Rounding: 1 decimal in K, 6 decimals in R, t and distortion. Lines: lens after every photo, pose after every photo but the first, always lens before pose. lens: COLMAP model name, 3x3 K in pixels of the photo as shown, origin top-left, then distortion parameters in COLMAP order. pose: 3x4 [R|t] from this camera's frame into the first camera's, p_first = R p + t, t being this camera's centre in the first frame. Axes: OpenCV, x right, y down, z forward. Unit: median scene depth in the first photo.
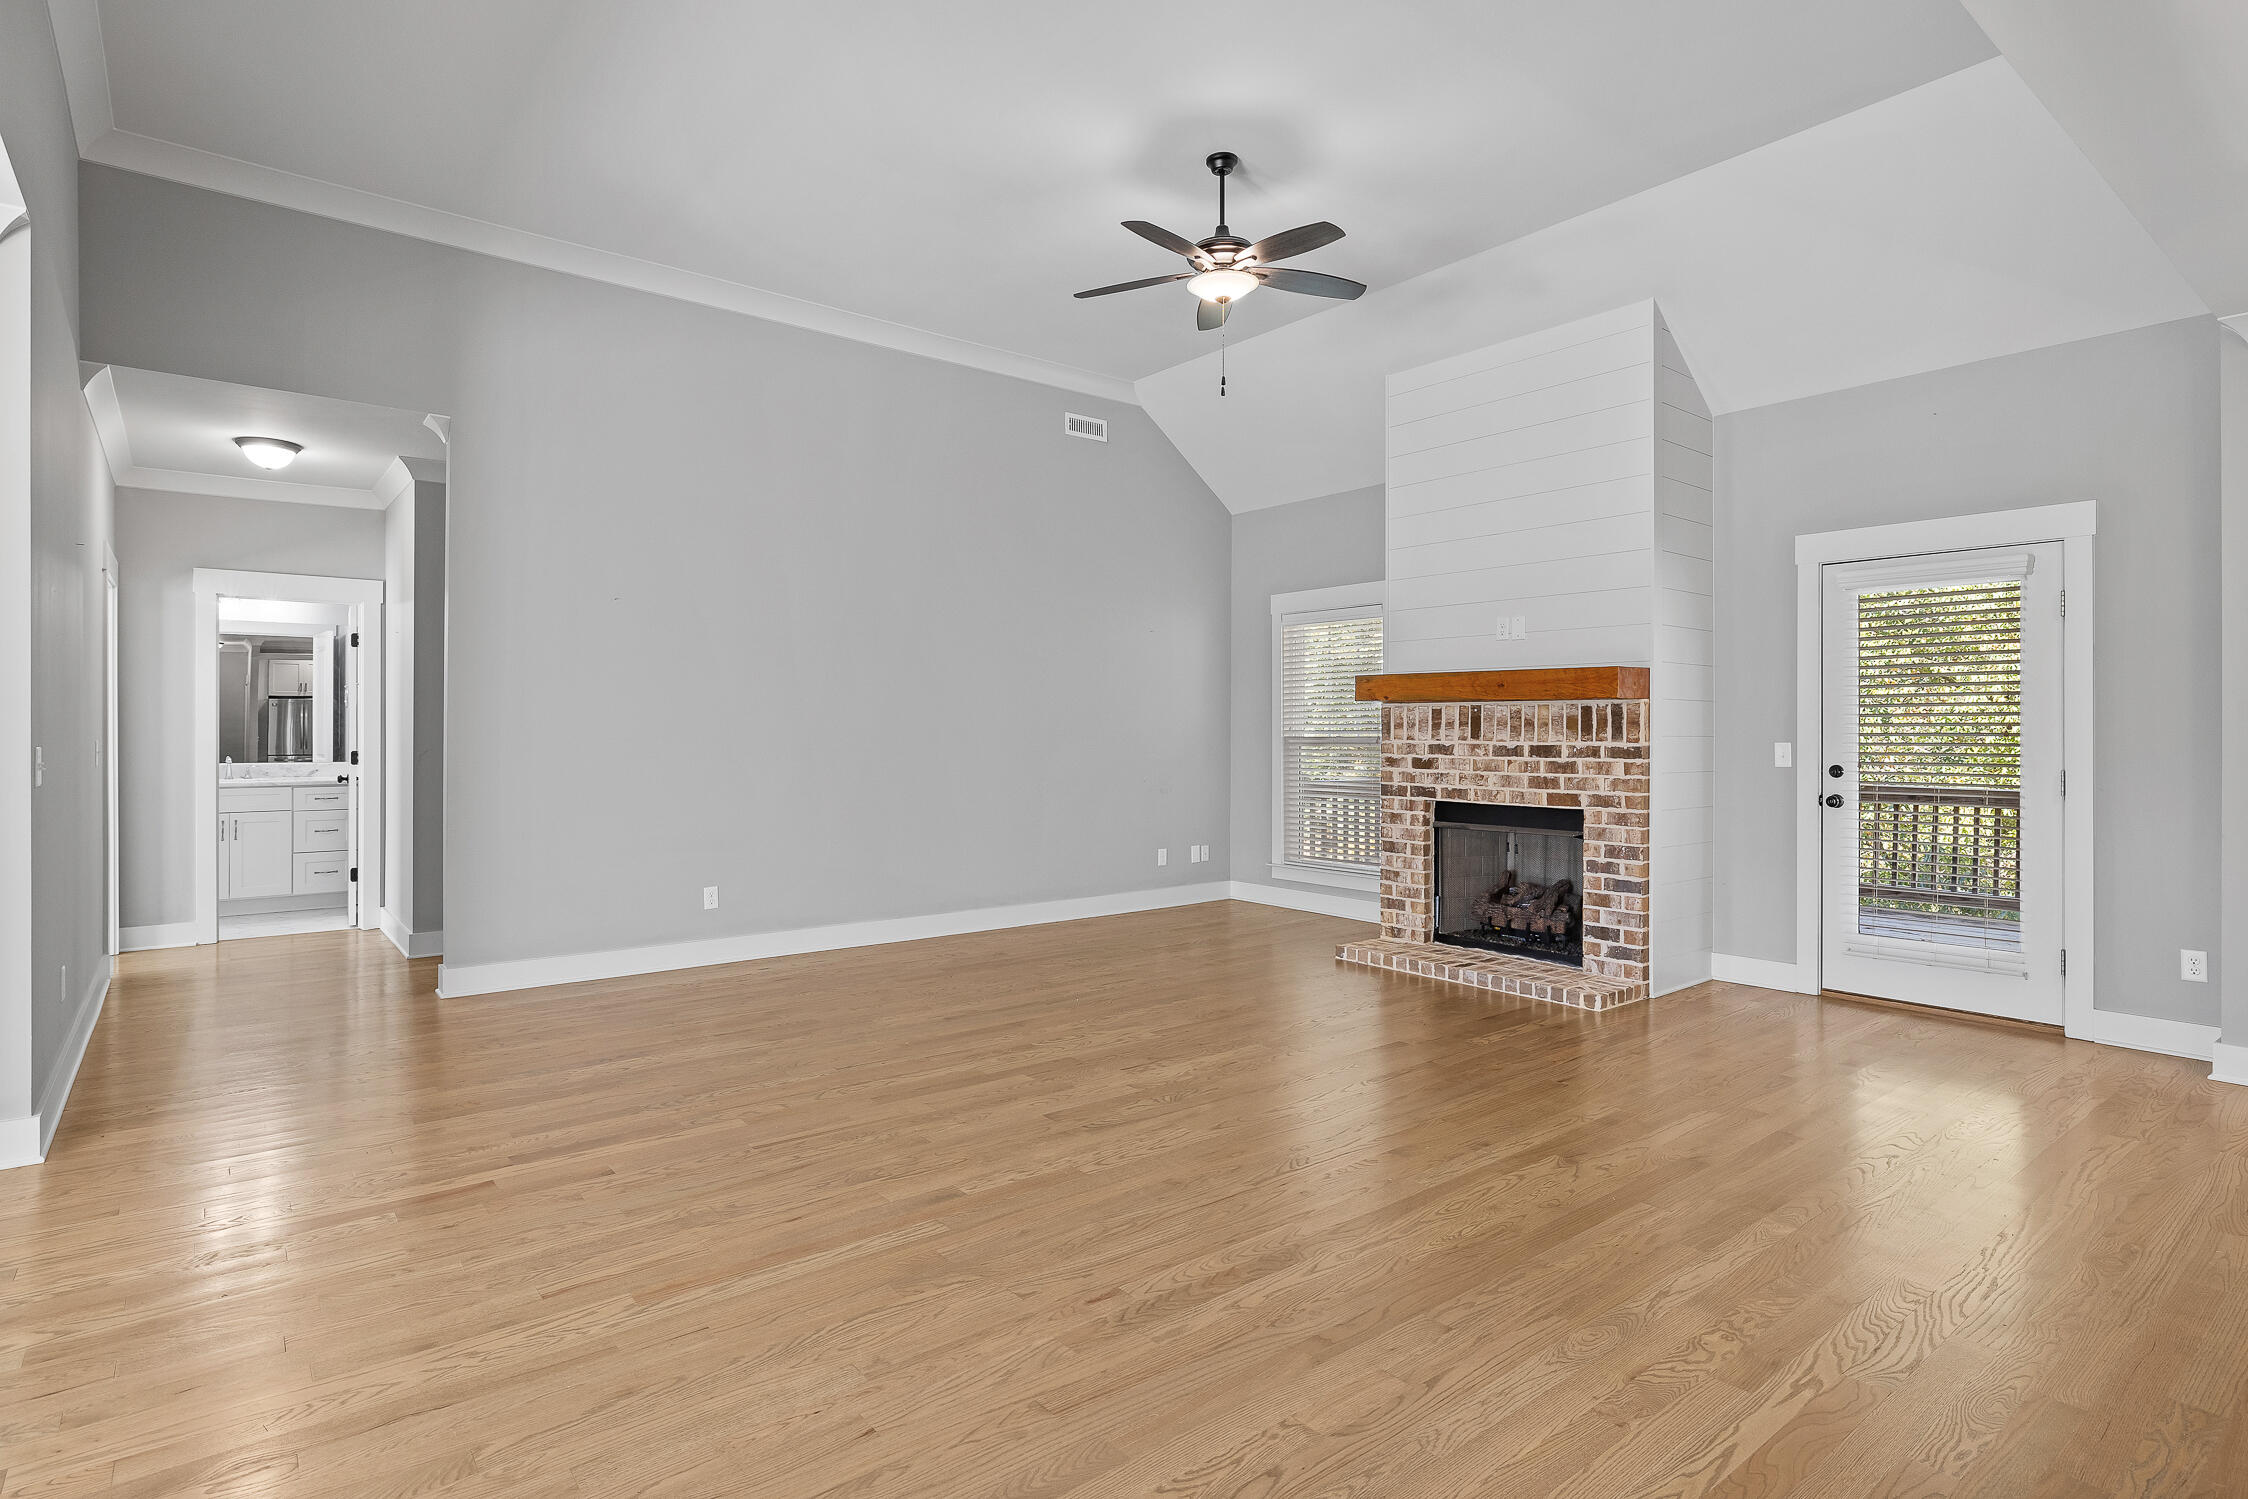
lens RADIAL K [[1152.1, 0, 1118.4], [0, 1152.1, 731.3], [0, 0, 1]] dist [-0.003967, 0.001410]
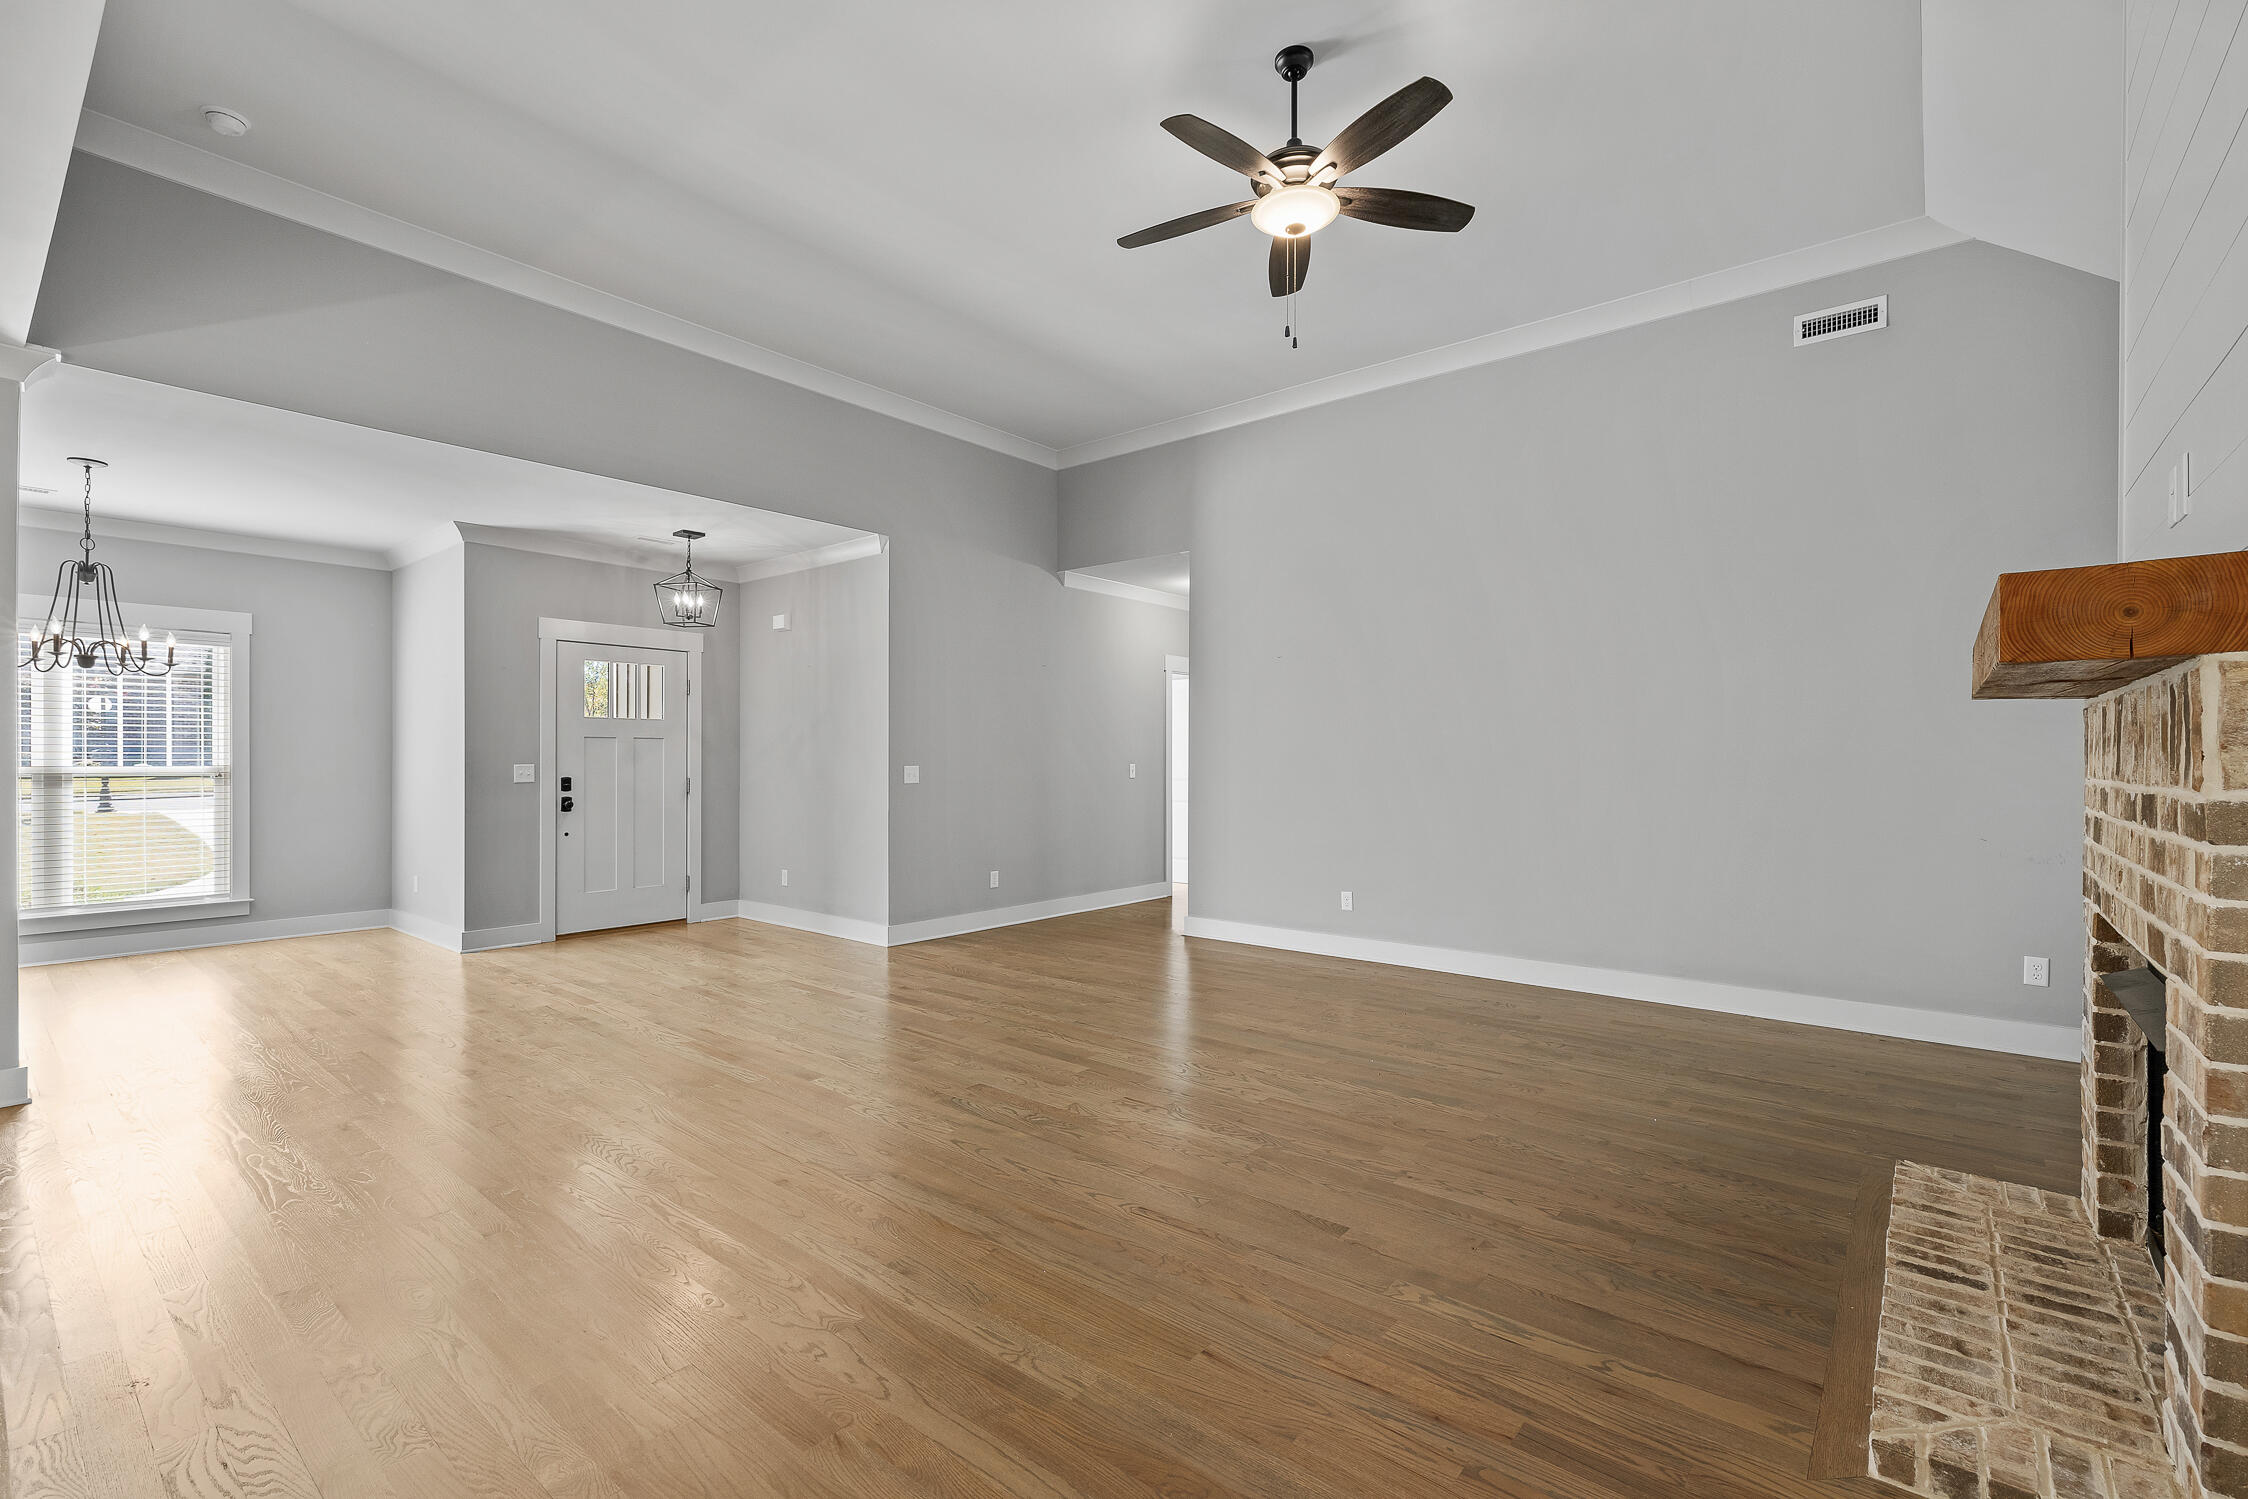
lens RADIAL K [[976.2, 0, 1132.4], [0, 976.2, 762.1], [0, 0, 1]] dist [0.003276, -0.000430]
pose [[0.209154, 0.002072, -0.977881, 0.630616], [-0.000947, 0.999998, 0.001917, 0.001171], [0.977882, 0.000525, 0.209155, 0.628334]]
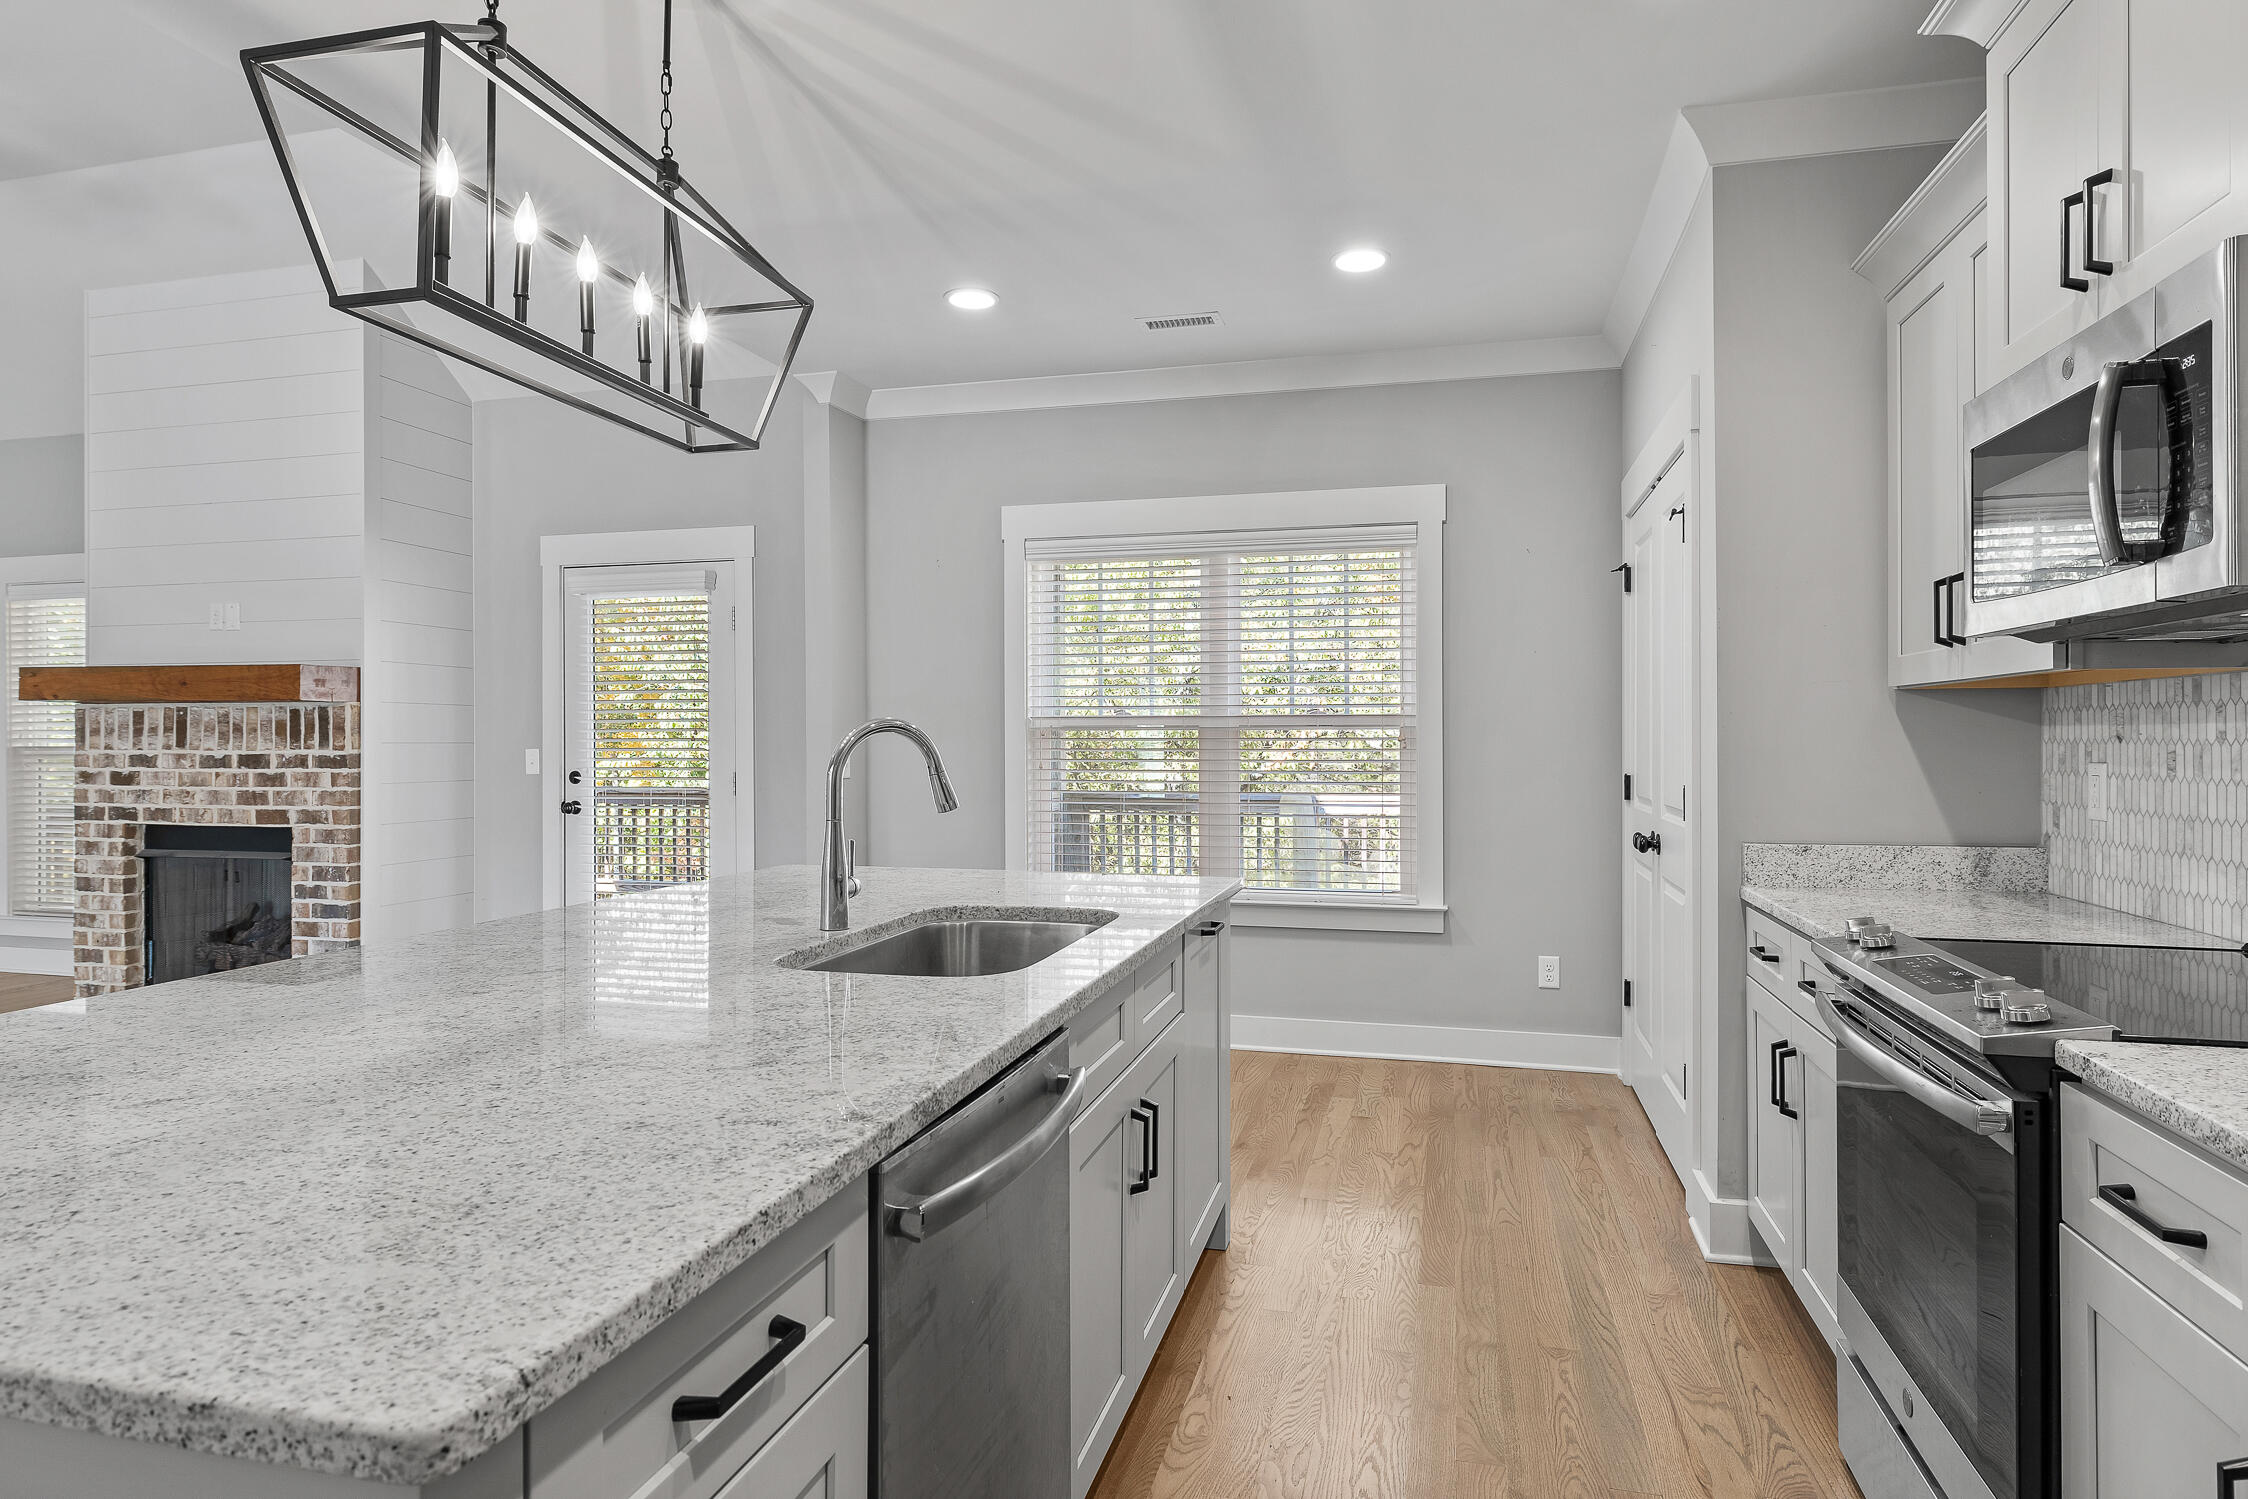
lens RADIAL K [[1268.2, 0, 1123.9], [0, 1268.2, 739.7], [0, 0, 1]] dist [0.000764, -0.000493]
pose [[0.803631, -0.003677, 0.595116, 0.338713], [0.003942, 0.999992, 0.000855, 0.003058], [-0.595115, 0.001659, 0.803639, -0.150339]]
